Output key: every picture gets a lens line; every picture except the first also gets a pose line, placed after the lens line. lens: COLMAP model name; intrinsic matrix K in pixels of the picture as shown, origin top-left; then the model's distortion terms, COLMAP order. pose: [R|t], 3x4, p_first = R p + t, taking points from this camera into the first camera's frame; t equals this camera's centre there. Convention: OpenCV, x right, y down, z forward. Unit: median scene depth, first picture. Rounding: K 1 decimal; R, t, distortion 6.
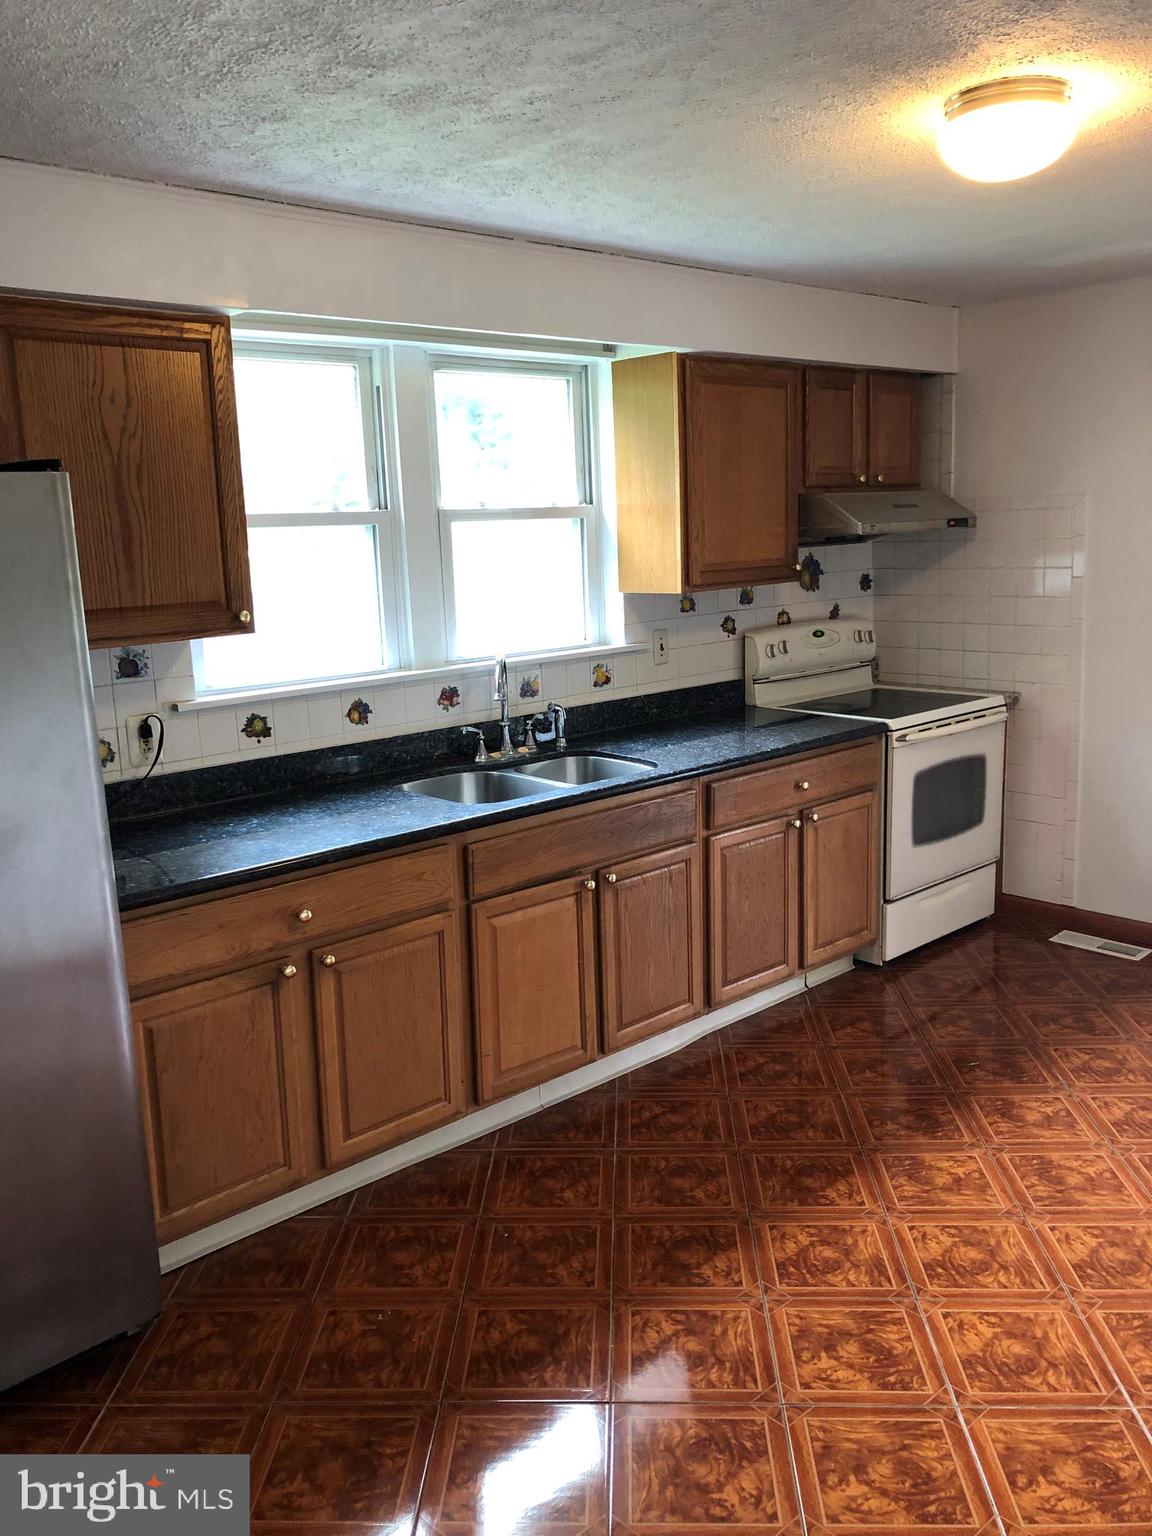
lens RADIAL K [[1264.6, 0, 528.0], [0, 1264.6, 768.6], [0, 0, 1]] dist [0.003970, -0.008604]
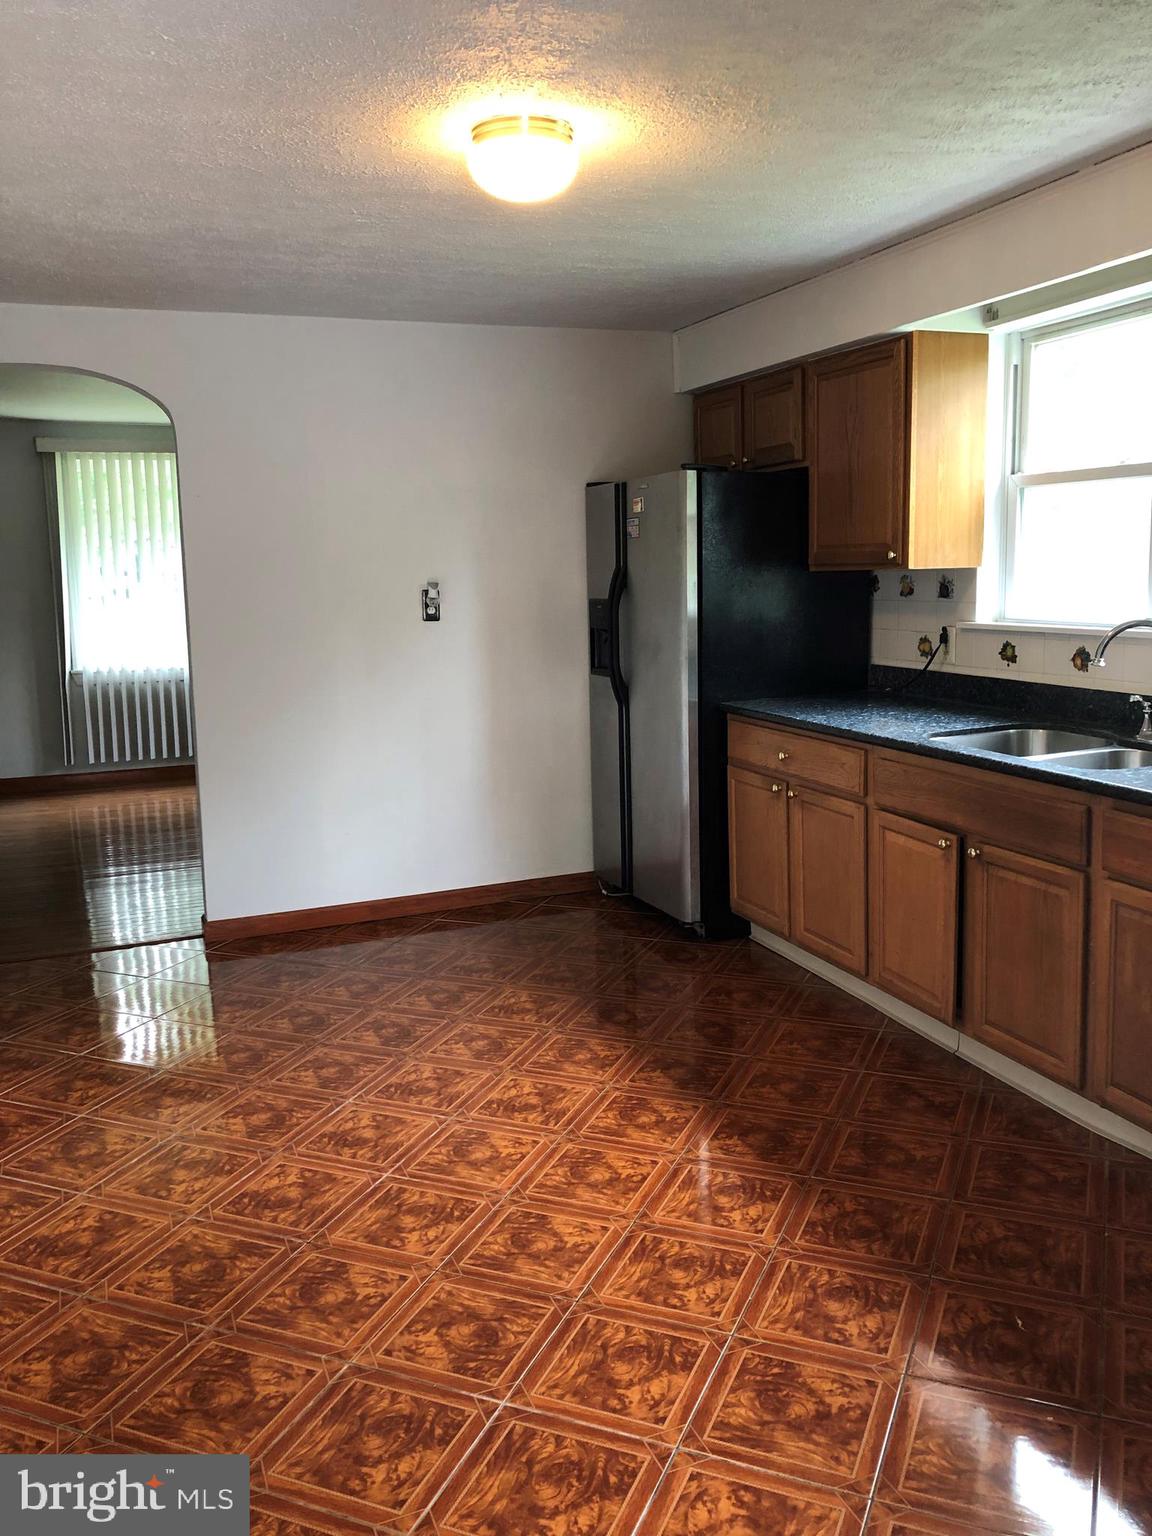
lens RADIAL K [[1234.8, 0, 588.4], [0, 1234.8, 765.0], [0, 0, 1]] dist [-0.002979, -0.009963]
pose [[-0.335903, 0.197553, -0.920946, 1.064011], [-0.141229, 0.956140, 0.256613, -0.183313], [0.931249, 0.216261, -0.293270, 1.045278]]
